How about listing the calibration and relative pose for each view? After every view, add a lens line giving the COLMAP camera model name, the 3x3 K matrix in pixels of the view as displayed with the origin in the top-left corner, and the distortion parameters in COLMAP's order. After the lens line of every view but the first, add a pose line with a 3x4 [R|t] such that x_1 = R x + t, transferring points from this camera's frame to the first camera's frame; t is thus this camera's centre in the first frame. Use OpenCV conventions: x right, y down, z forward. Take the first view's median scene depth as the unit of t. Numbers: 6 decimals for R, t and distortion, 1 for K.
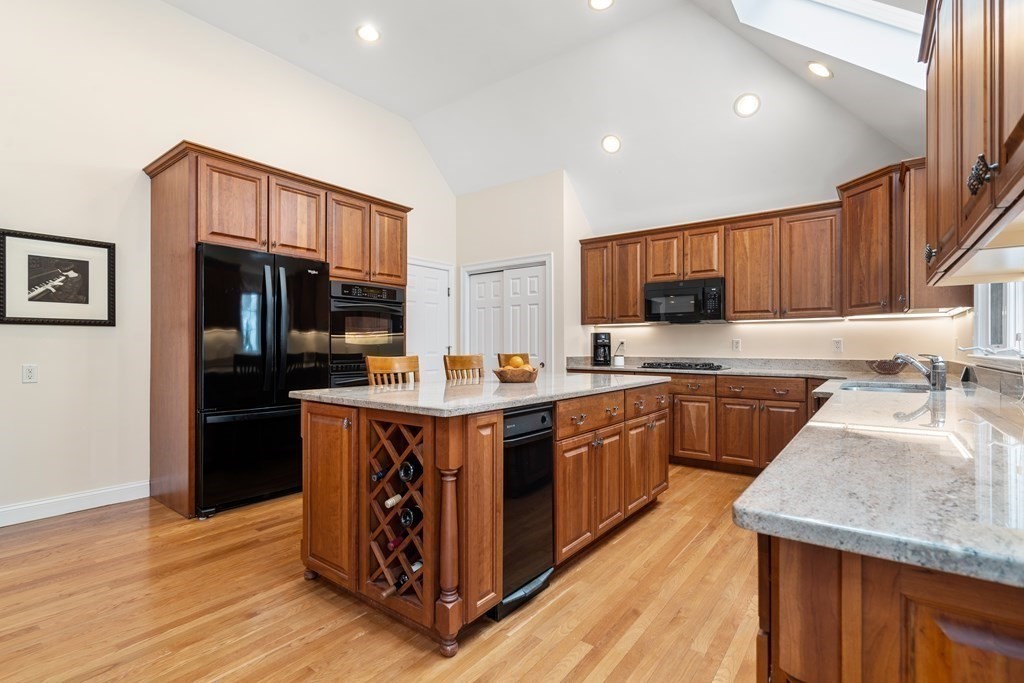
lens RADIAL K [[478.6, 0, 509.0], [0, 478.6, 344.1], [0, 0, 1]] dist [-0.001878, 0.001469]
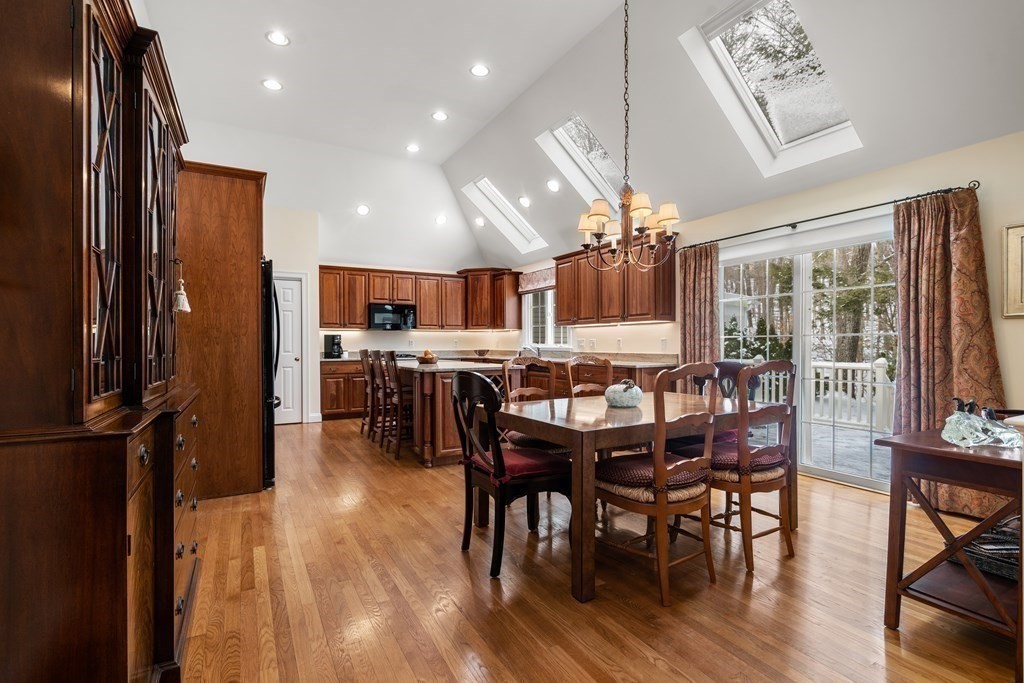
lens RADIAL K [[478.6, 0, 512.7], [0, 478.6, 341.1], [0, 0, 1]] dist [-0.001878, 0.001469]
pose [[0.388794, 0.000620, 0.921324, -1.005021], [-0.000665, 1.000000, -0.000392, -0.004589], [-0.921324, -0.000460, 0.388794, -0.021463]]
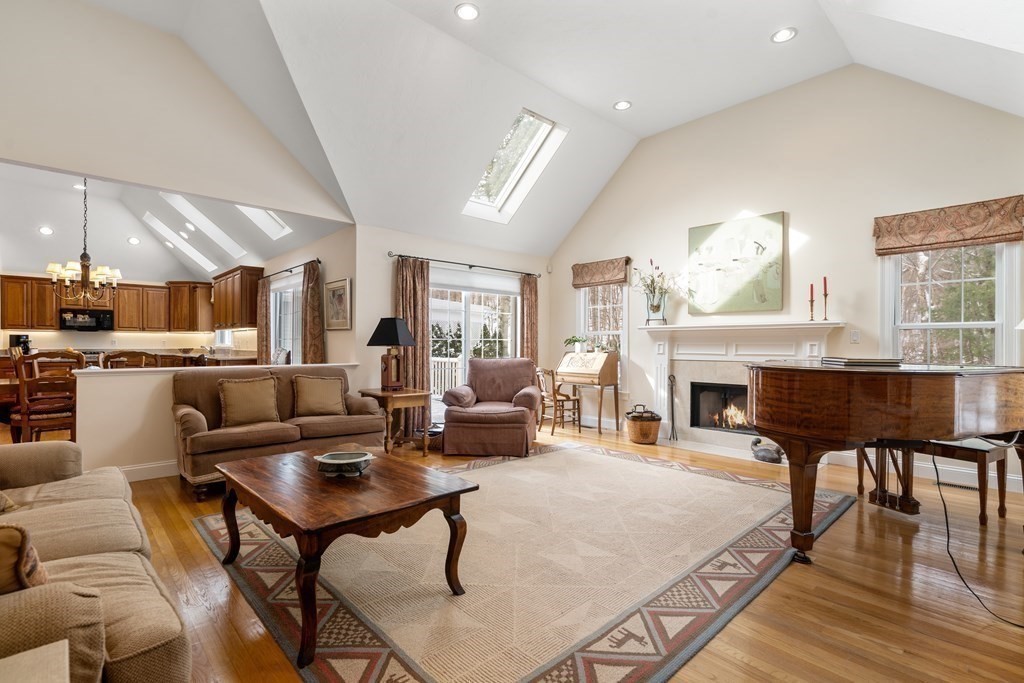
lens RADIAL K [[478.6, 0, 516.2], [0, 478.6, 343.8], [0, 0, 1]] dist [-0.001878, 0.001469]
pose [[0.151192, 0.000712, 0.988504, -1.323778], [-0.006178, 0.999981, 0.000224, -0.003403], [-0.988485, -0.006140, 0.151194, -1.046100]]
